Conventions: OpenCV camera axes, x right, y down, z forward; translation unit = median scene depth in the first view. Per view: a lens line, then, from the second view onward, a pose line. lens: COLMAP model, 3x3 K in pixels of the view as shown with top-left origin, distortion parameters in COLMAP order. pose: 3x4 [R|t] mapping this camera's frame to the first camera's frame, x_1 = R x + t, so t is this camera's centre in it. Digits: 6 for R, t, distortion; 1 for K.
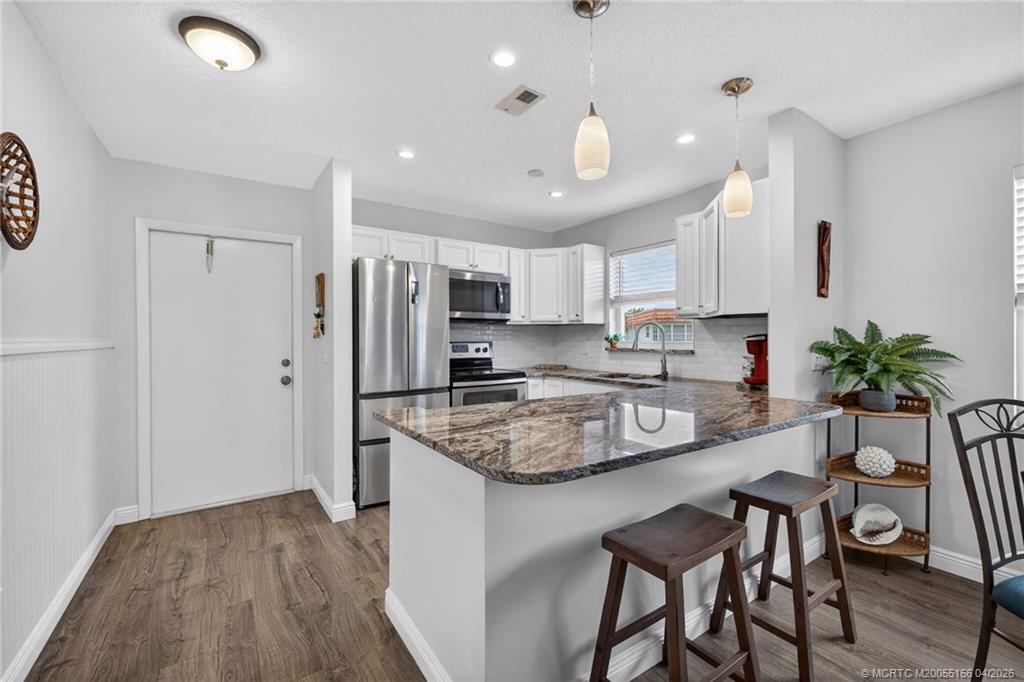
lens RADIAL K [[421.5, 0, 509.3], [0, 421.5, 339.7], [0, 0, 1]] dist [0.001752, 0.000013]
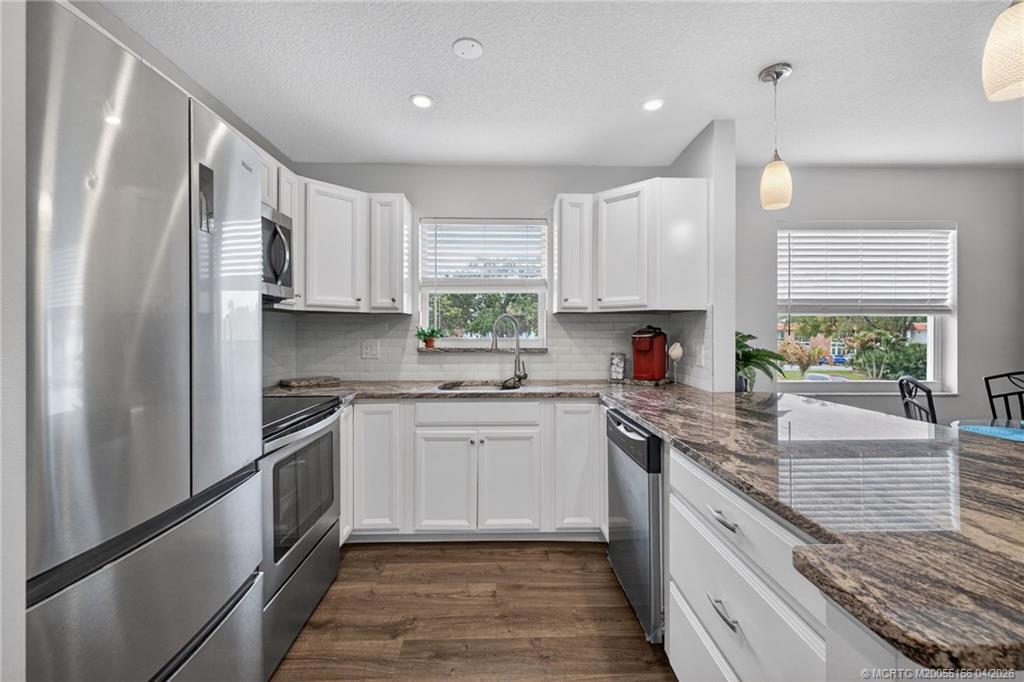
lens RADIAL K [[421.5, 0, 510.9], [0, 421.5, 337.0], [0, 0, 1]] dist [0.001752, 0.000013]
pose [[0.539030, -0.007147, 0.842256, -0.310216], [0.003262, 0.999974, 0.006398, -0.004018], [-0.842280, -0.000701, 0.539039, 0.514272]]
